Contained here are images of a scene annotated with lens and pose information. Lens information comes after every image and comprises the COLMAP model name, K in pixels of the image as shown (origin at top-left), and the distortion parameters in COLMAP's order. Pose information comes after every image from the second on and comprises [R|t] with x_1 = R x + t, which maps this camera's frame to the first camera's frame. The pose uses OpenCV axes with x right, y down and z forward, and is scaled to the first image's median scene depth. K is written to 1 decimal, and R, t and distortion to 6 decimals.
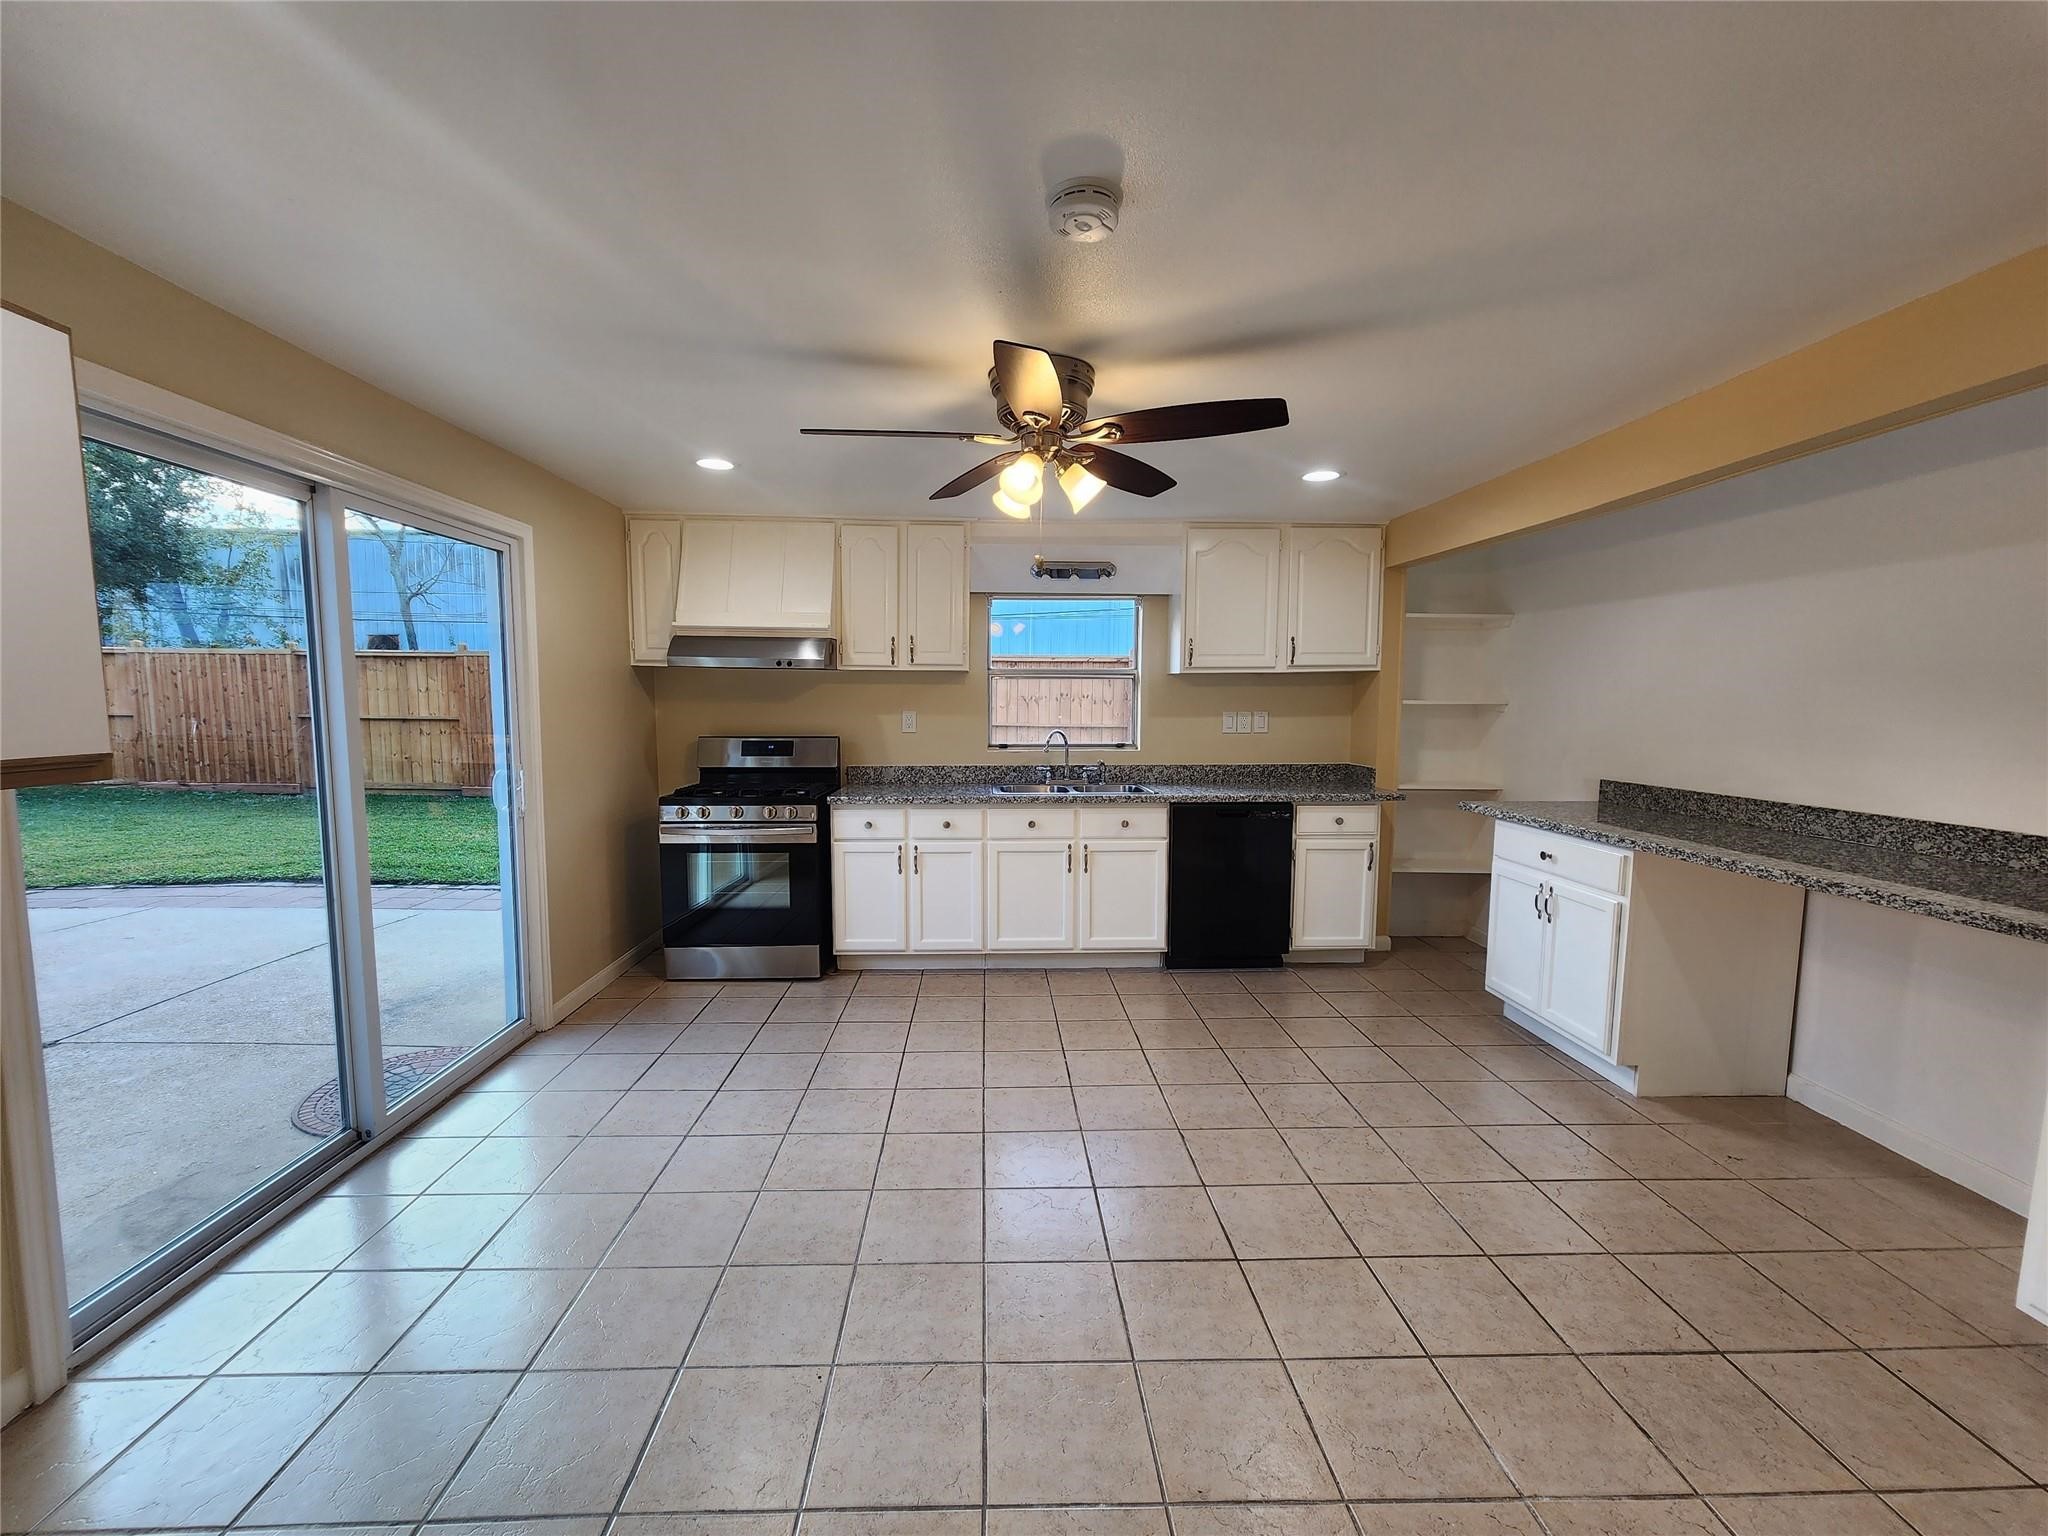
lens RADIAL K [[835.0, 0, 1011.9], [0, 835.0, 770.7], [0, 0, 1]] dist [-0.000637, 0.000805]
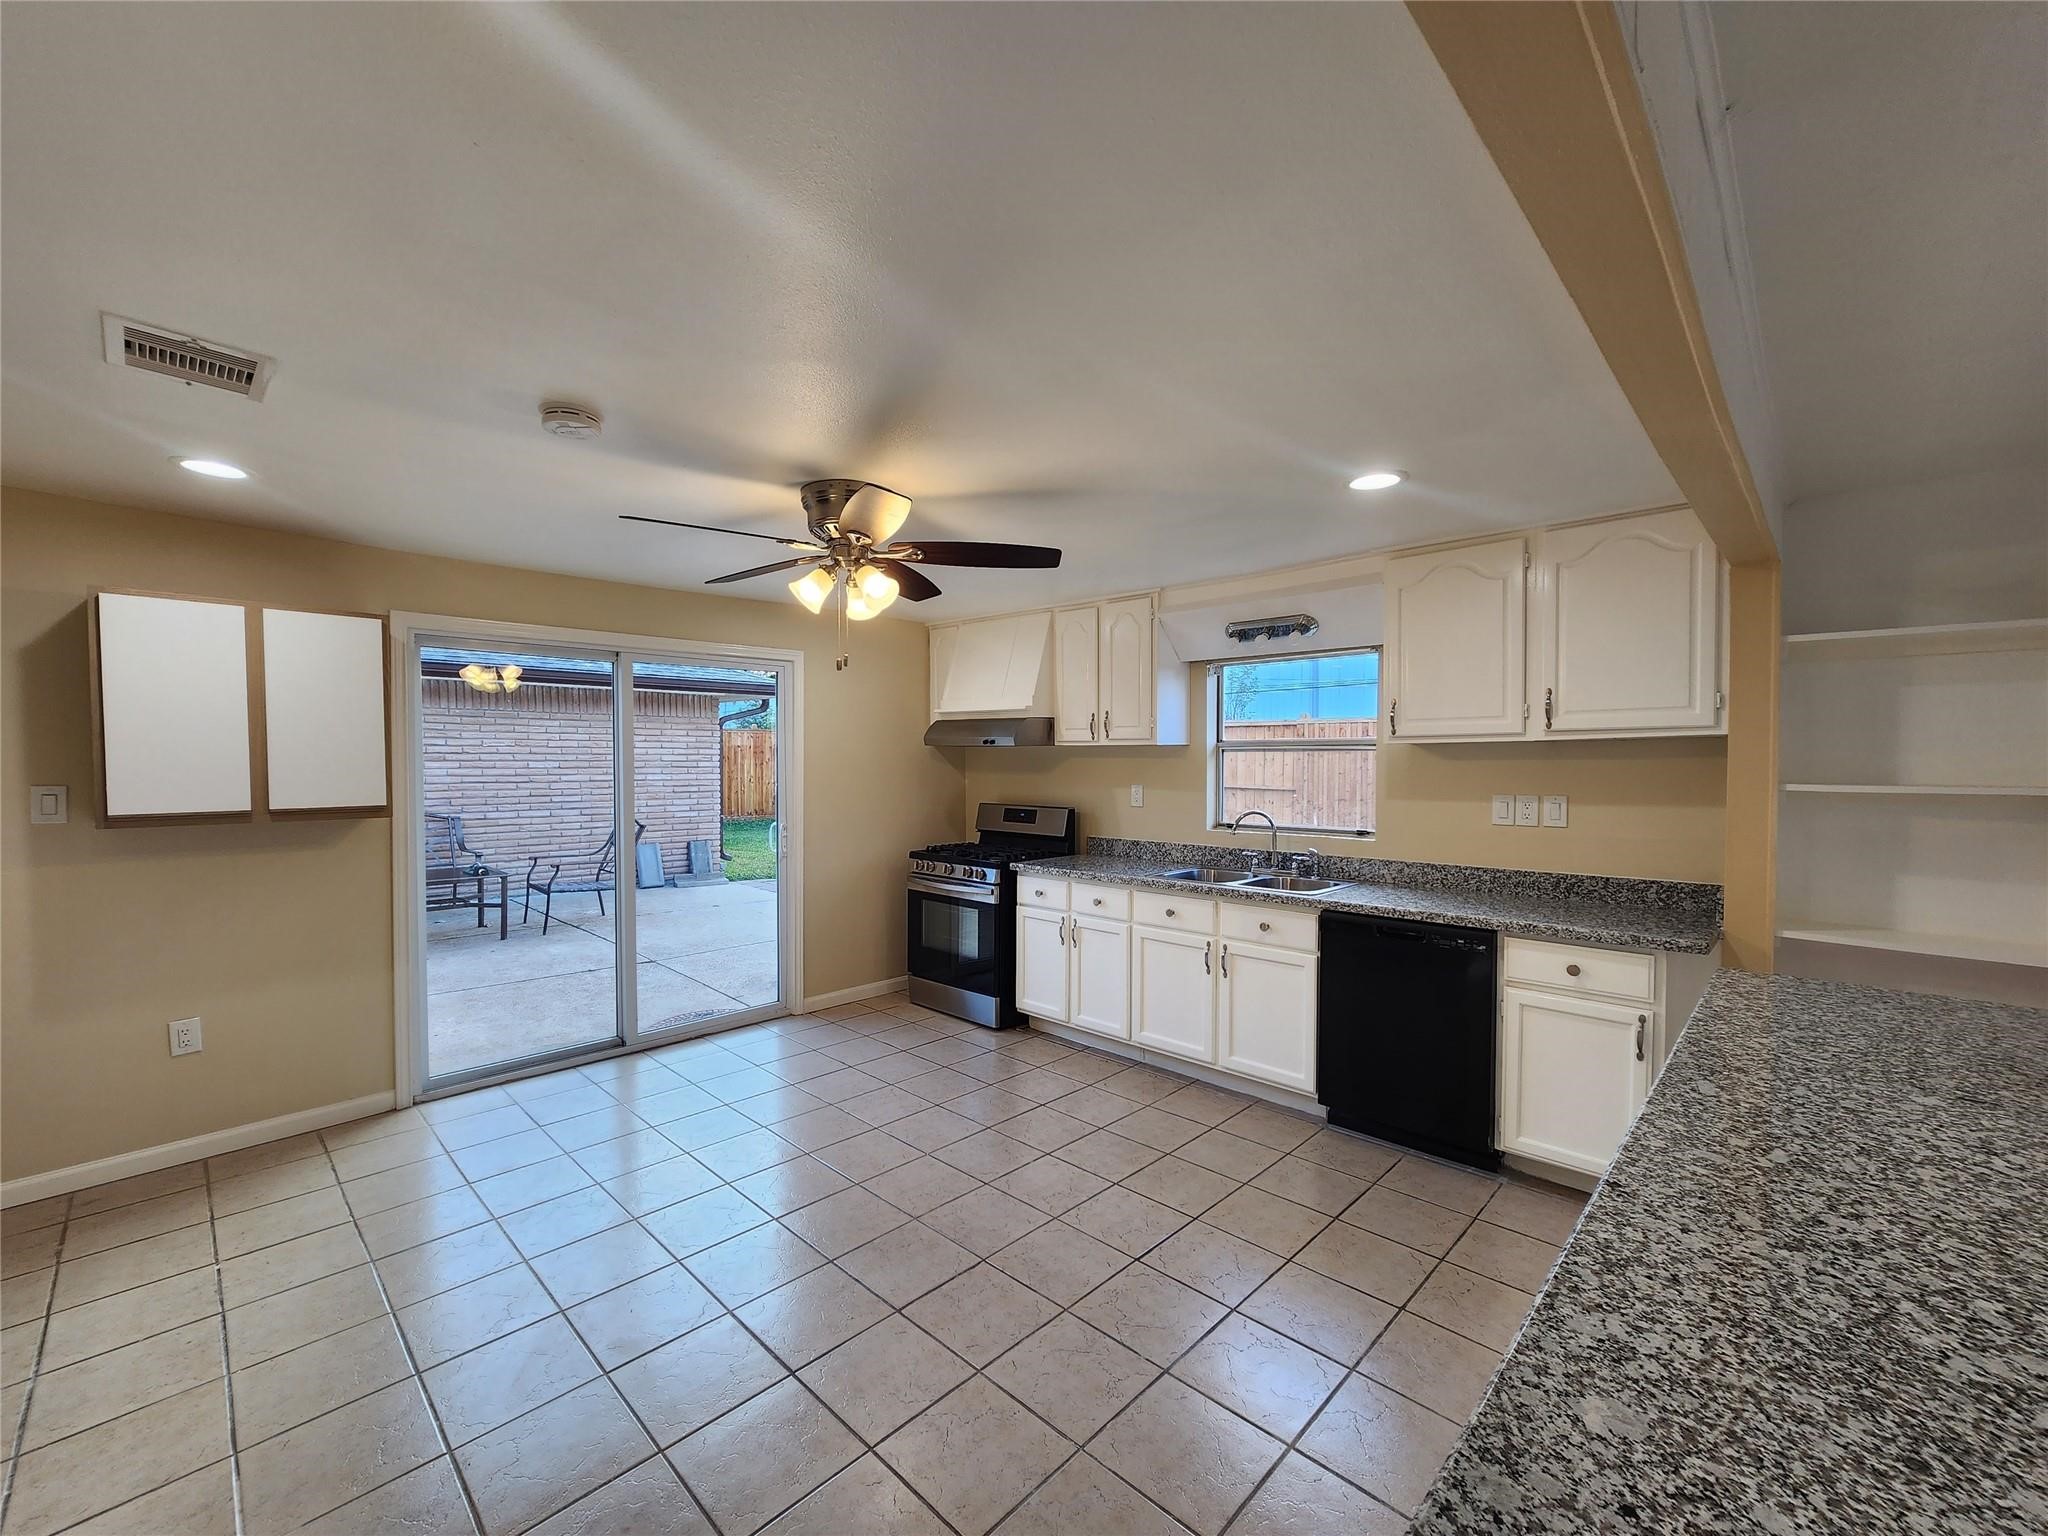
lens RADIAL K [[835.0, 0, 1014.2], [0, 835.0, 774.1], [0, 0, 1]] dist [-0.000637, 0.000805]
pose [[0.696882, 0.010110, -0.717115, 0.542616], [-0.064120, 0.996775, -0.048259, -0.030852], [0.714314, 0.079613, 0.695282, 0.227282]]
